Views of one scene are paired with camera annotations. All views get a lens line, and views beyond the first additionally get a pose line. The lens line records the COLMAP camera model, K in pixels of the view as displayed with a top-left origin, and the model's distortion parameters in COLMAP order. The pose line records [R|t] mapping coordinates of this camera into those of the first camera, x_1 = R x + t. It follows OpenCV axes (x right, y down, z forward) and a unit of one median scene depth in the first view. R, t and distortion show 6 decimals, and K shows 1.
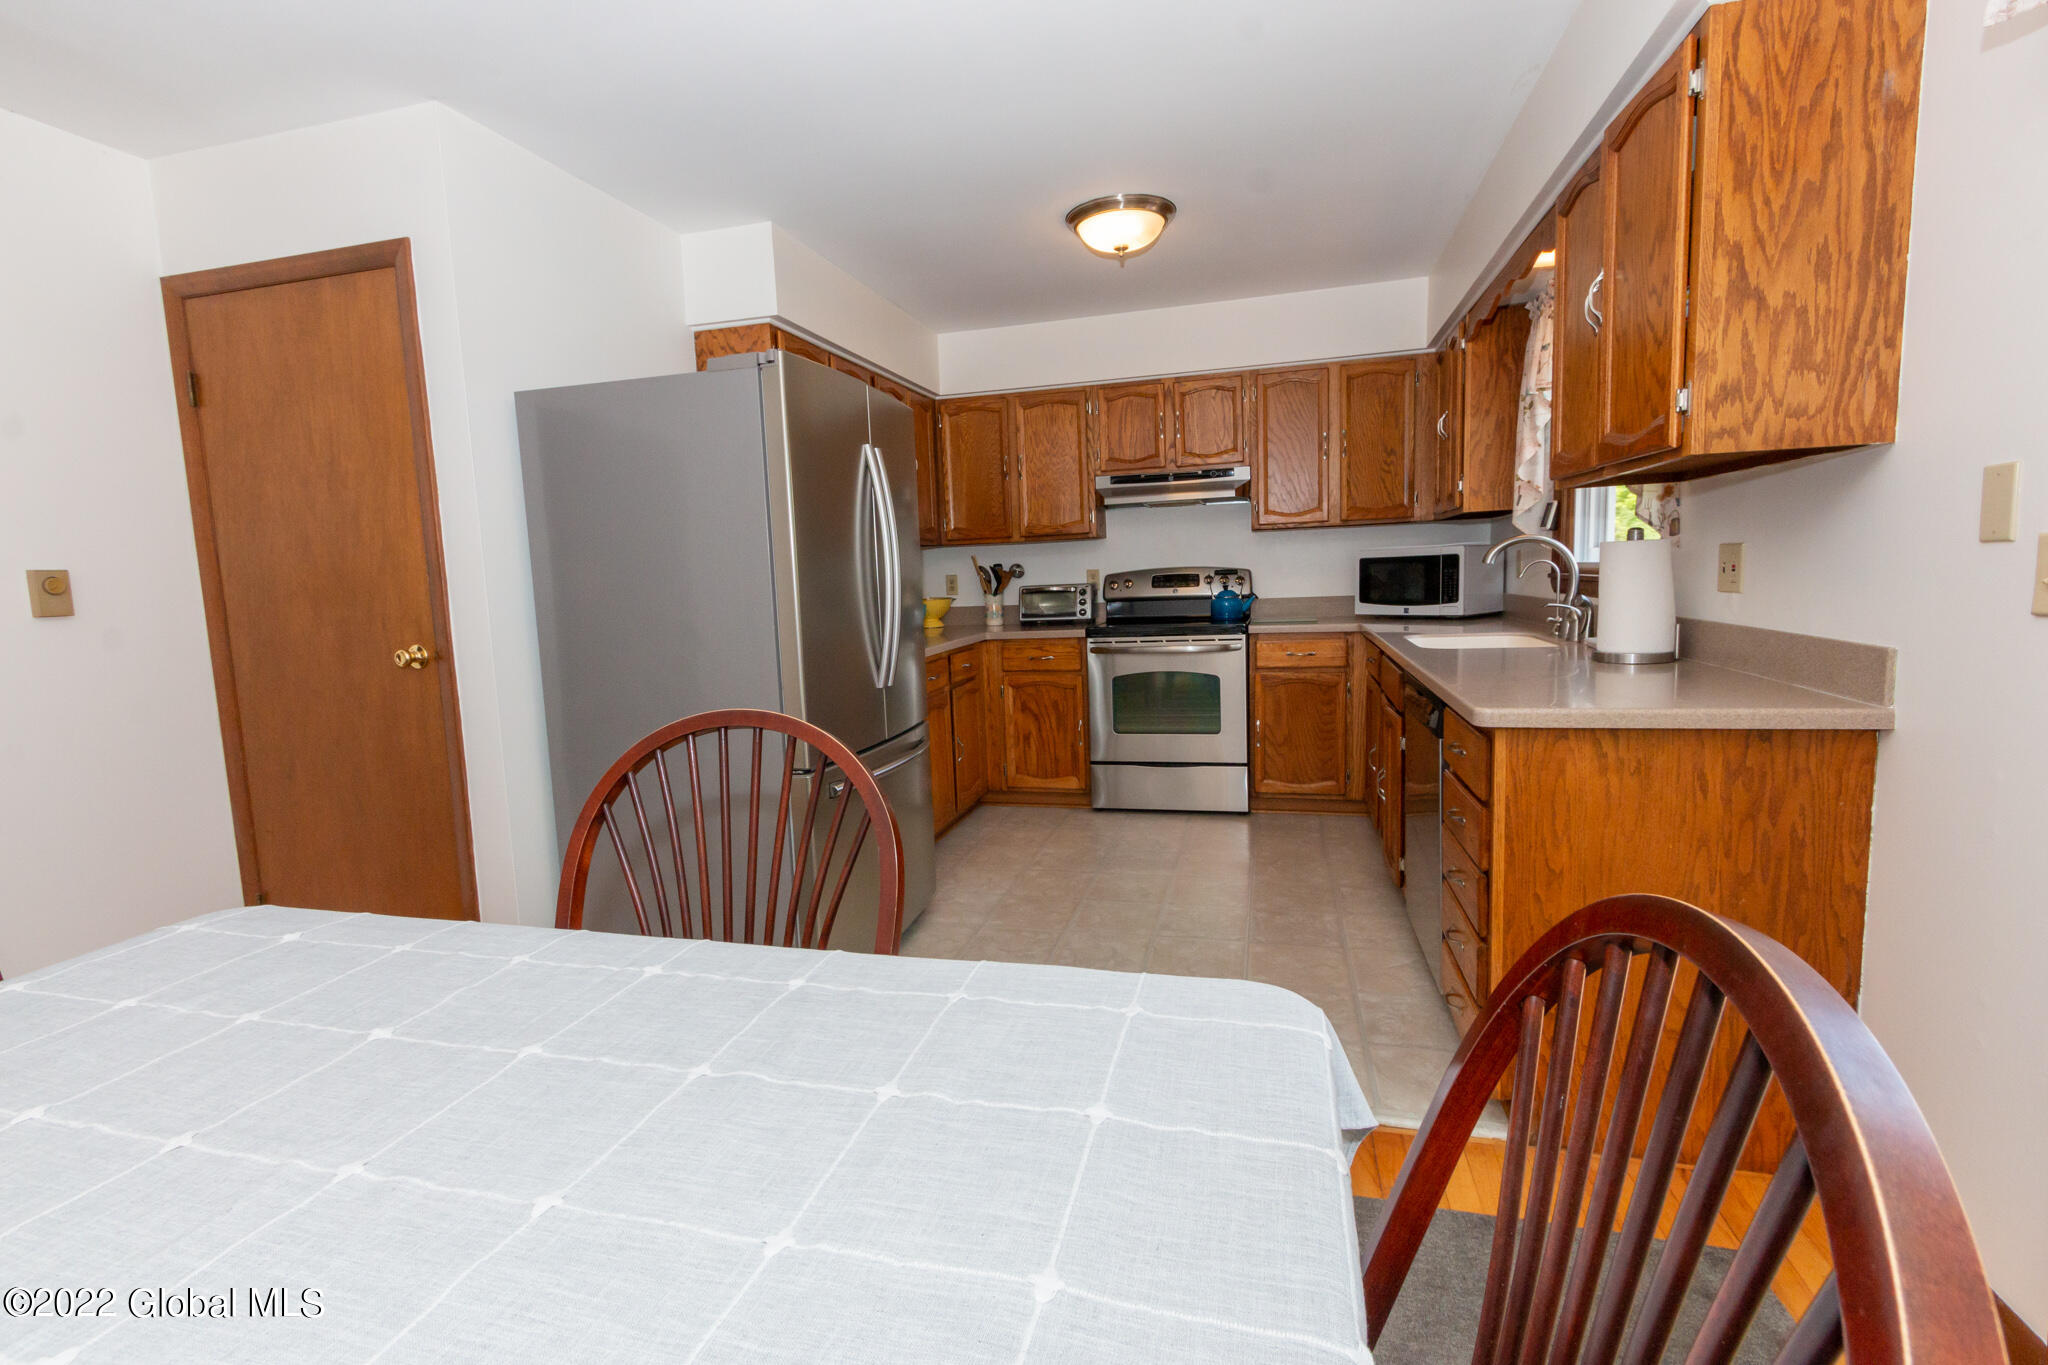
lens RADIAL K [[925.7, 0, 1010.2], [0, 925.7, 676.1], [0, 0, 1]] dist [0.003176, 0.000985]
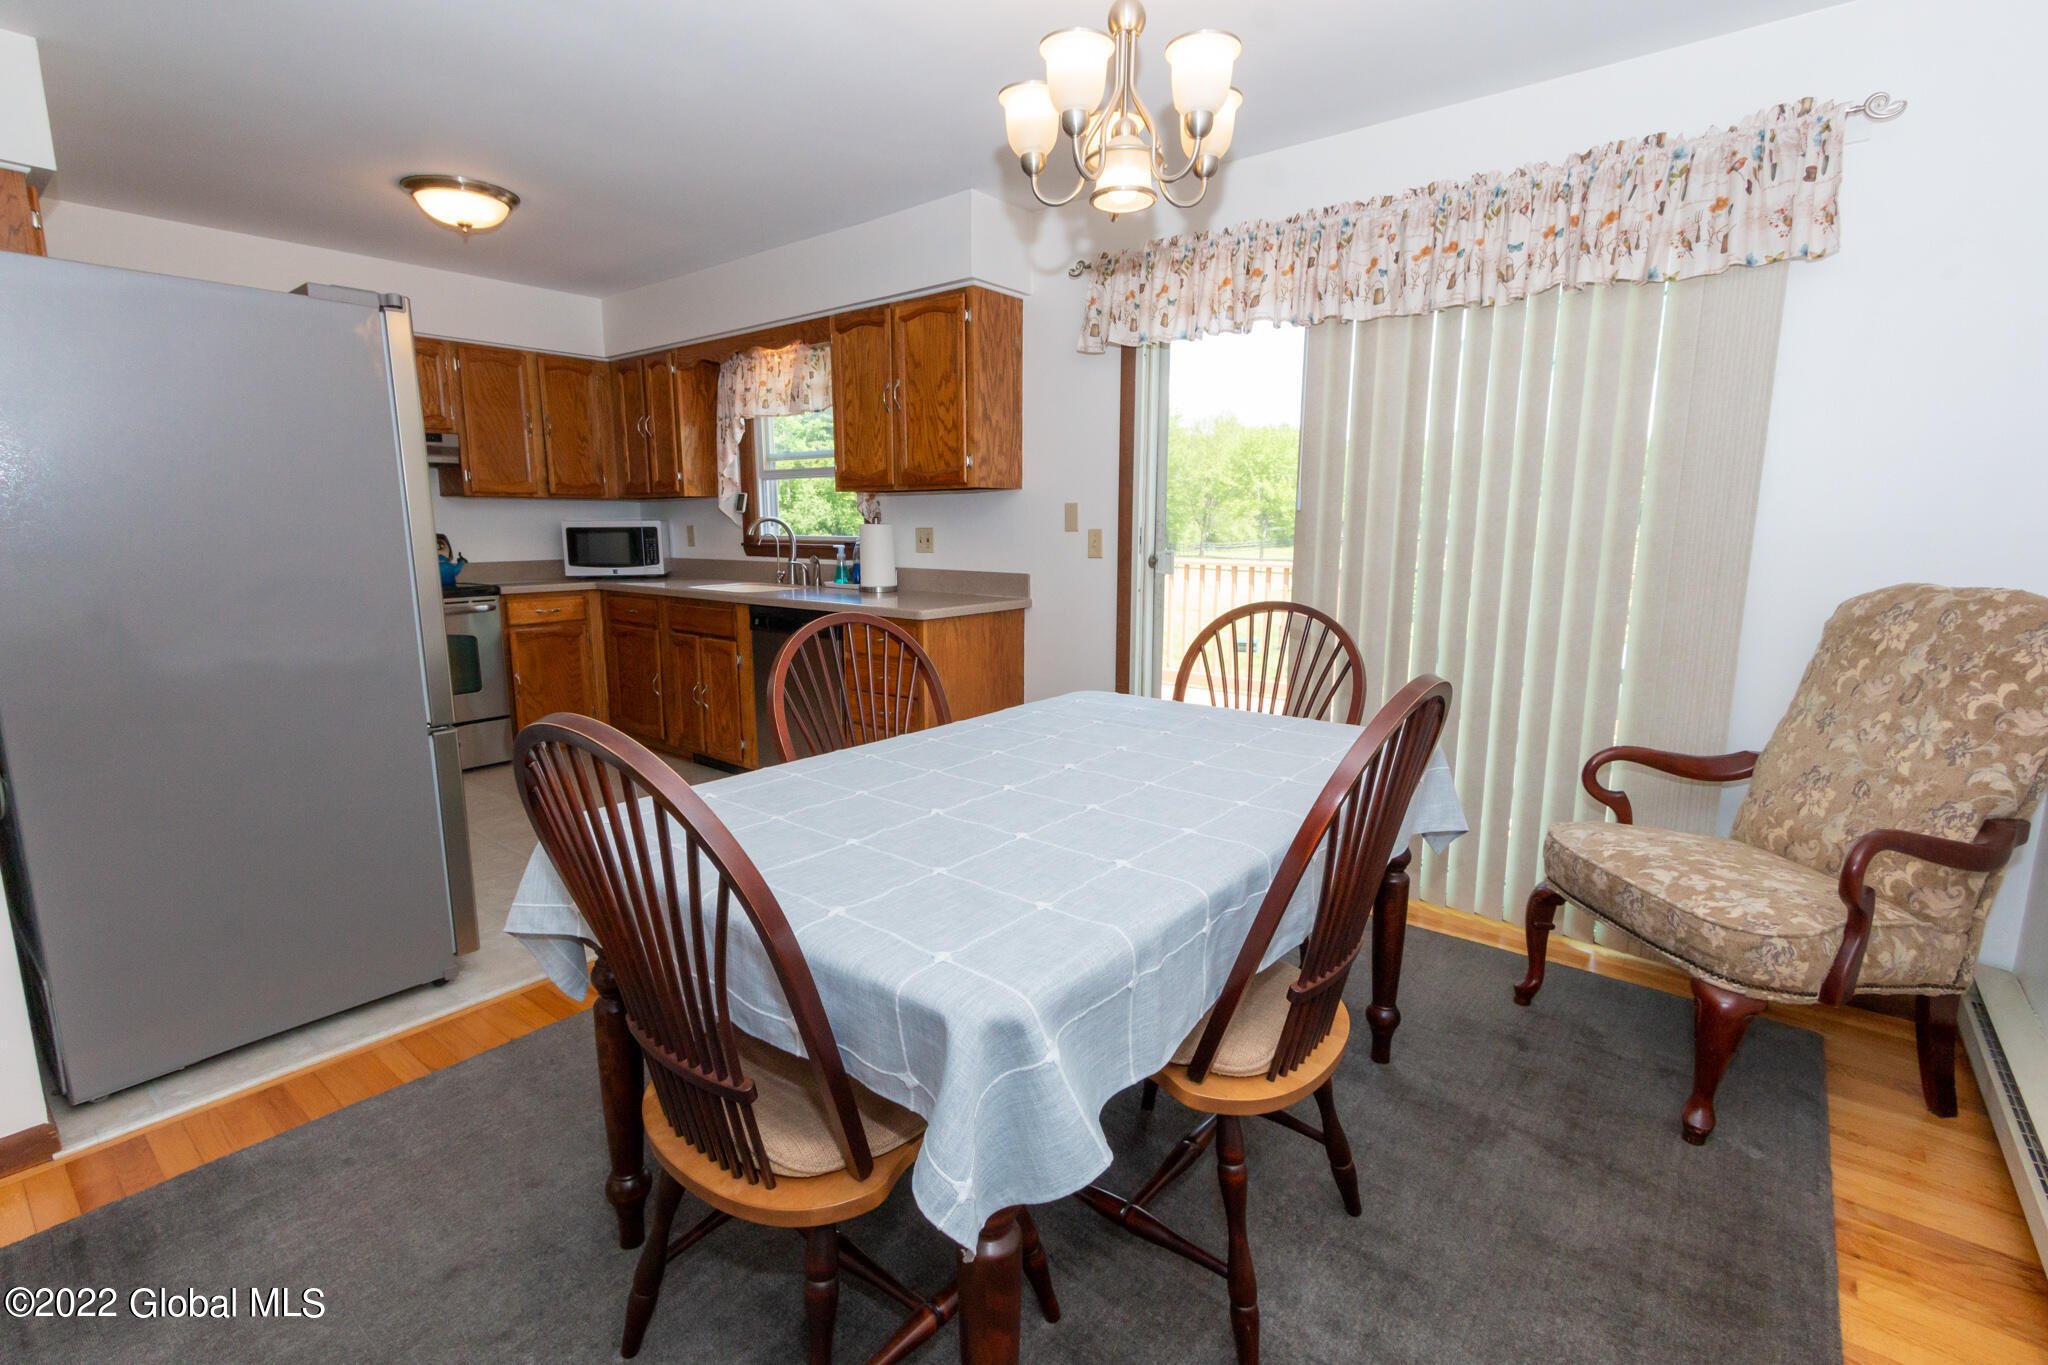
lens RADIAL K [[925.7, 0, 1010.2], [0, 925.7, 676.1], [0, 0, 1]] dist [0.003176, 0.000985]
pose [[0.403427, -0.116822, 0.907524, -0.486331], [0.089760, 0.992085, 0.087806, 0.006523], [-0.910599, 0.046036, 0.410720, 0.021418]]
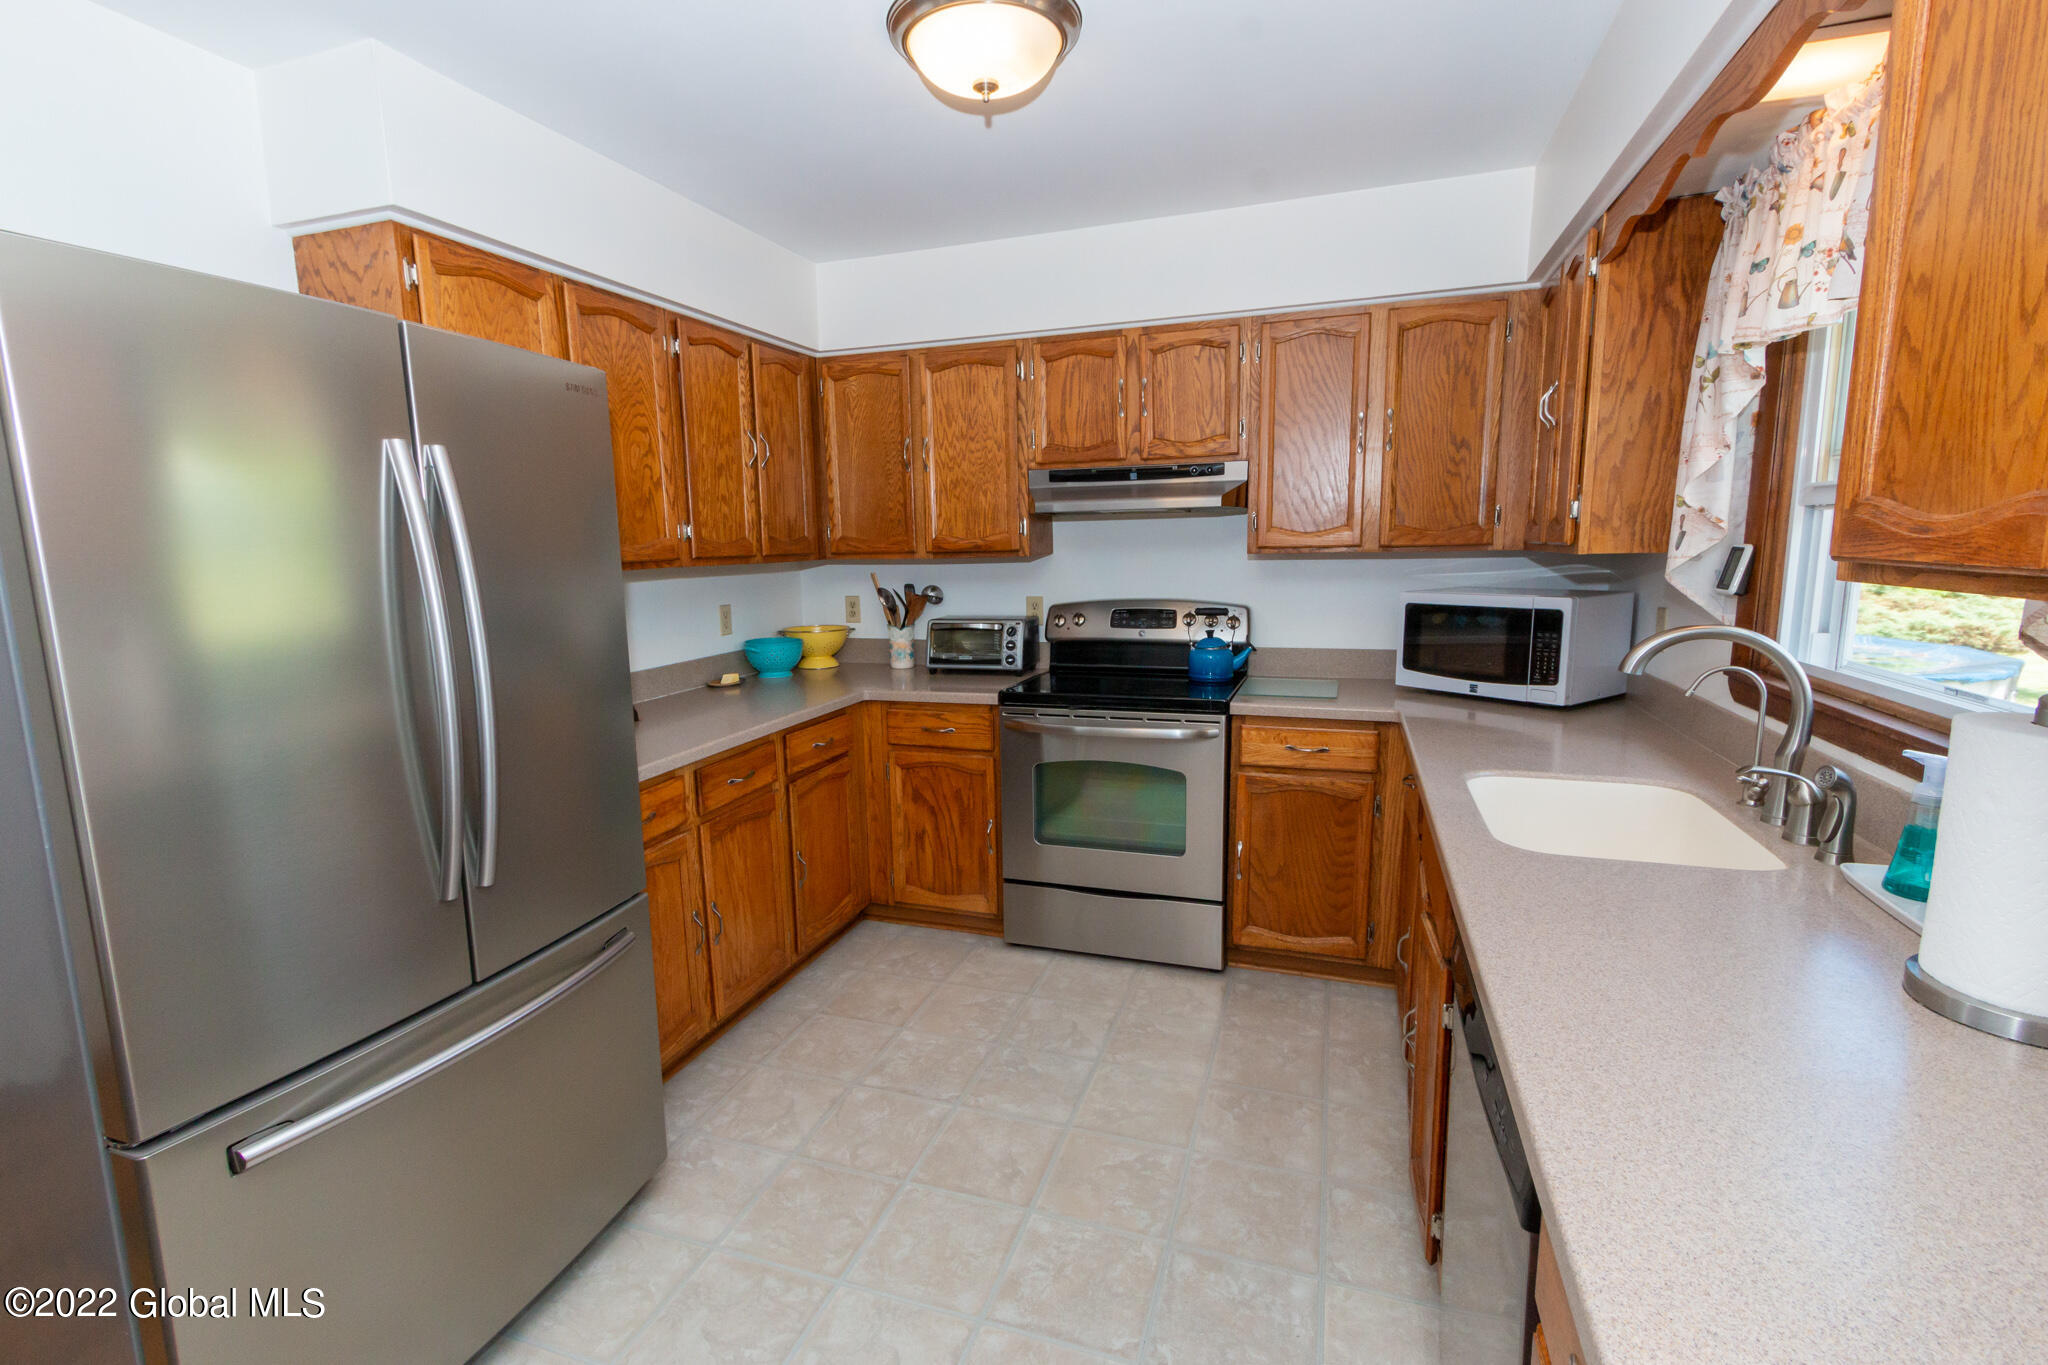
lens RADIAL K [[924.1, 0, 1010.8], [0, 924.1, 684.1], [0, 0, 1]] dist [0.004243, -0.000100]
pose [[0.997652, 0.030773, -0.061190, 0.137255], [-0.027913, 0.998502, 0.047064, -0.093744], [0.062546, -0.045245, 0.997016, 0.318058]]
